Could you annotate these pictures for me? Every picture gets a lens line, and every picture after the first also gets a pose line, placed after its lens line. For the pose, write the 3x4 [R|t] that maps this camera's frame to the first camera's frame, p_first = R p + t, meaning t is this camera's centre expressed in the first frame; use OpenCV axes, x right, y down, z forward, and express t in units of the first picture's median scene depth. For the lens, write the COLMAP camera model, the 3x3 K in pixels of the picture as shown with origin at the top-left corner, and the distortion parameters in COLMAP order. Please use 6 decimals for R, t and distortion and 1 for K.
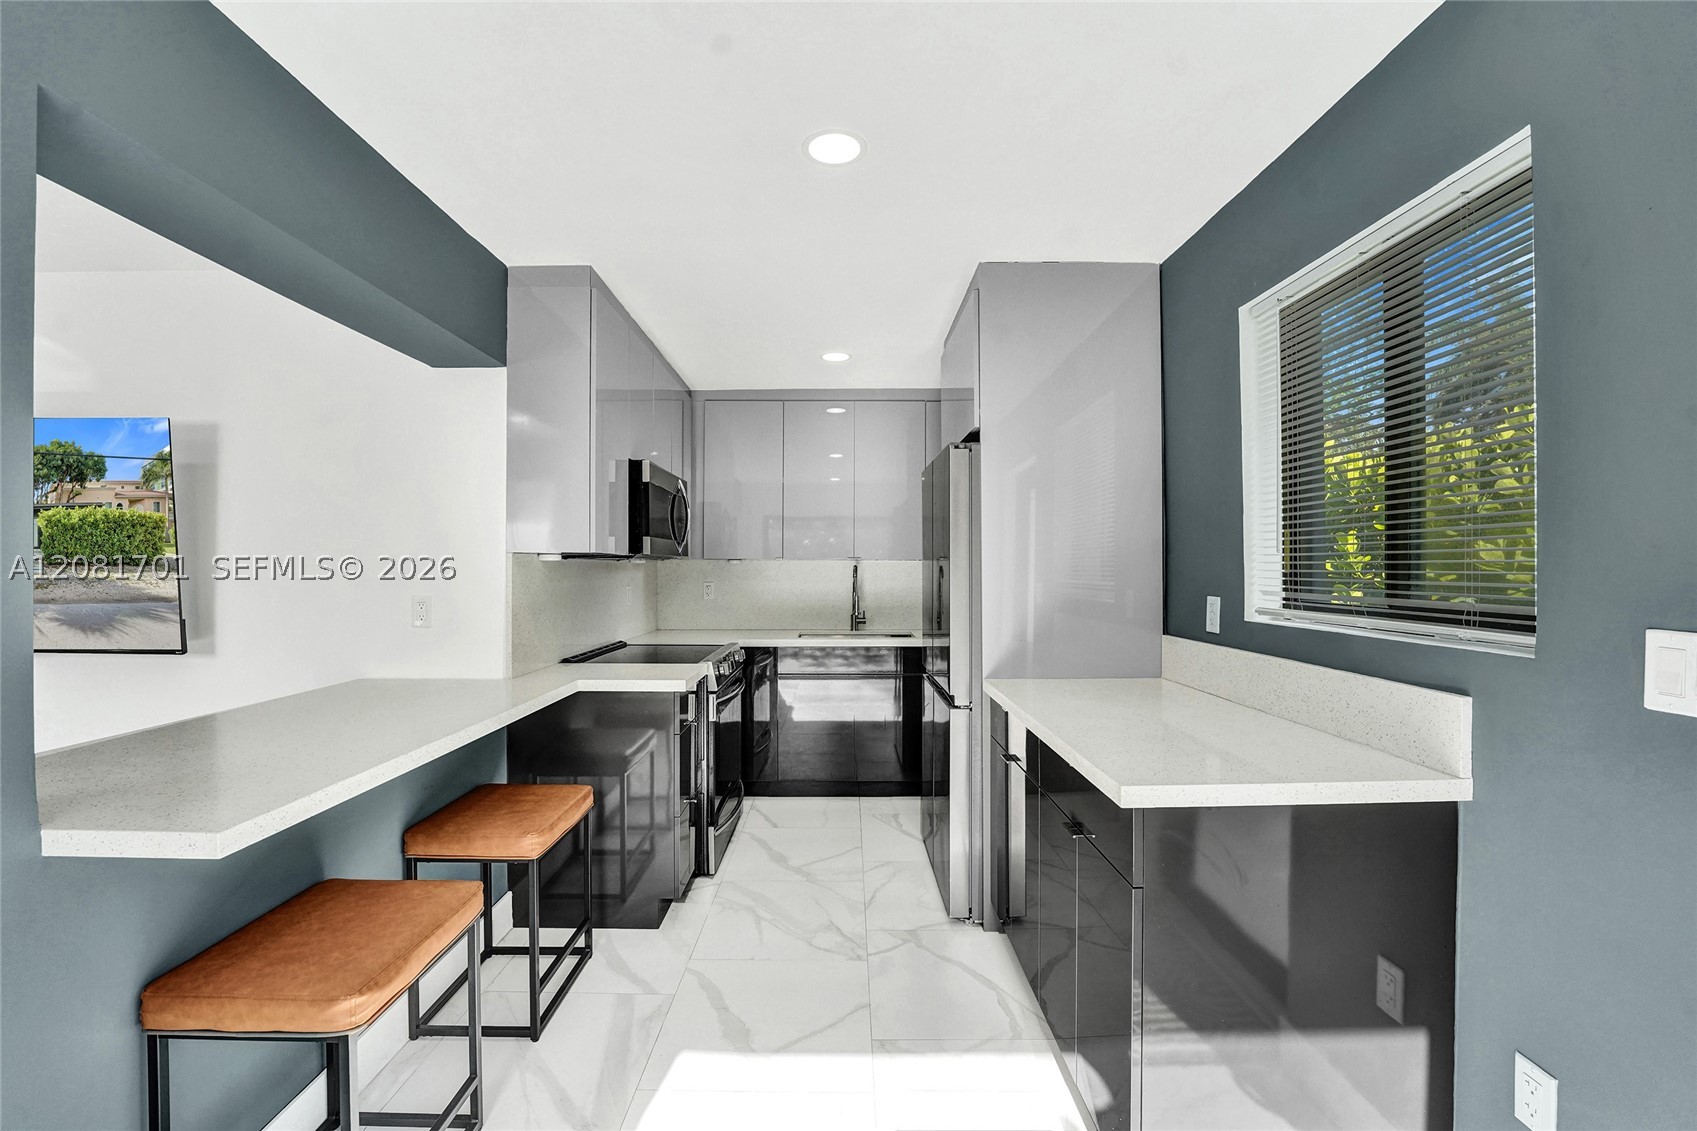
lens RADIAL K [[701.9, 0, 811.7], [0, 701.9, 567.6], [0, 0, 1]] dist [-0.027407, 0.000270]
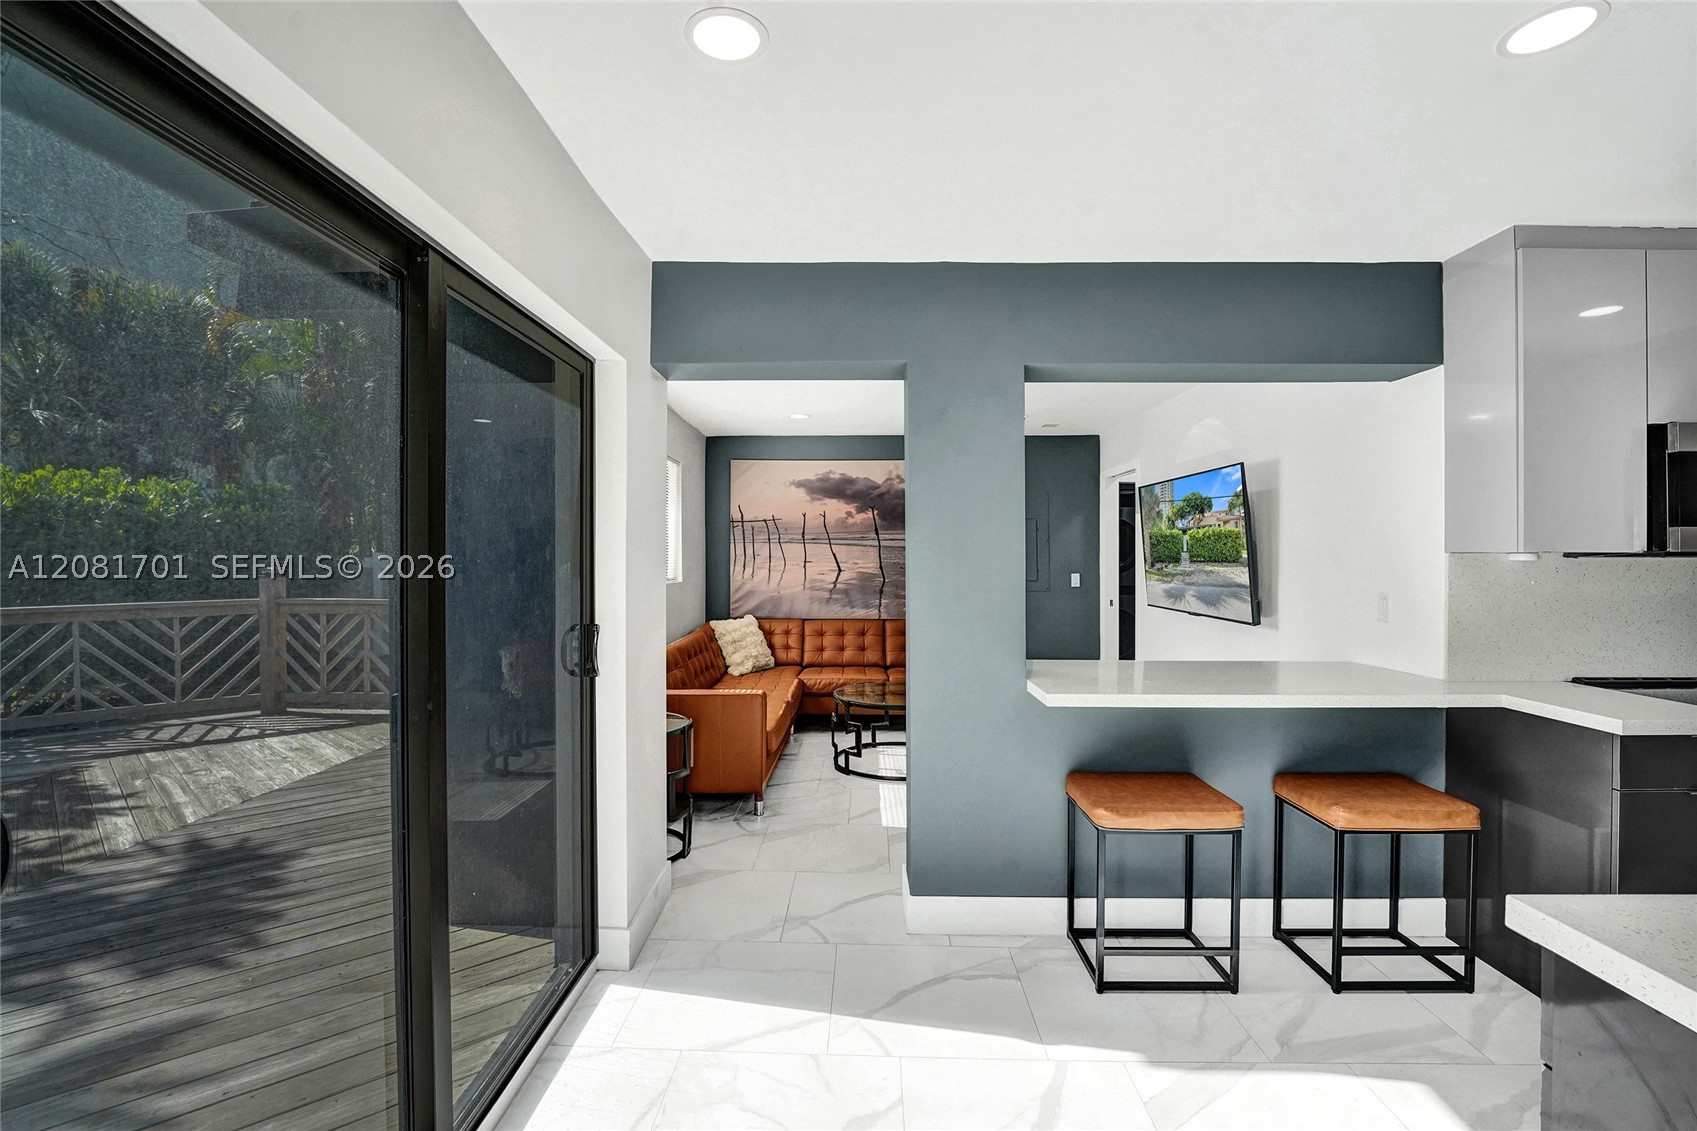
lens RADIAL K [[729.2, 0, 850.5], [0, 729.2, 561.4], [0, 0, 1]] dist [-0.023982, 0.002860]
pose [[0.006308, 0.006667, -0.999958, 0.586736], [0.000455, 0.999978, 0.006670, -0.017126], [0.999980, -0.000497, 0.006305, 0.159804]]
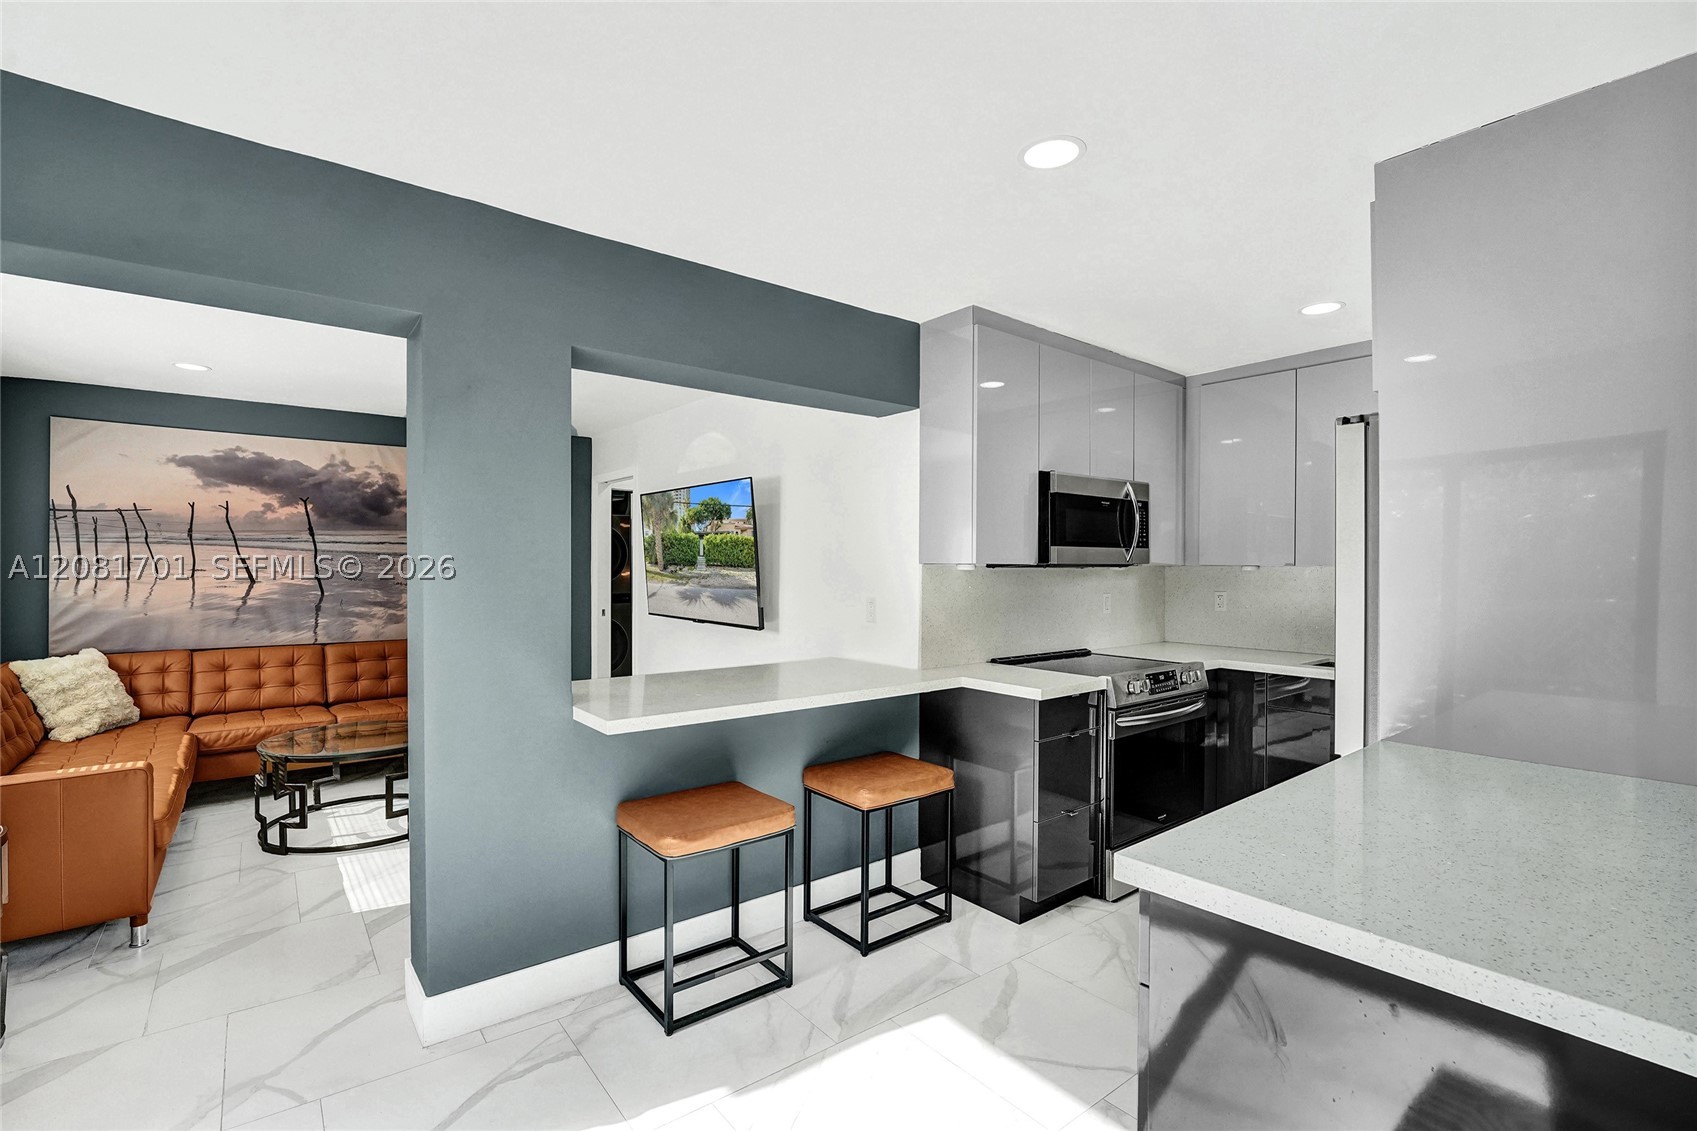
lens RADIAL K [[752.1, 0, 829.3], [0, 752.1, 568.2], [0, 0, 1]] dist [-0.016785, -0.000119]
pose [[0.629224, 0.007913, -0.777184, 0.478948], [-0.004499, 0.999968, 0.006539, -0.022129], [0.777211, -0.000618, 0.629240, 0.073505]]
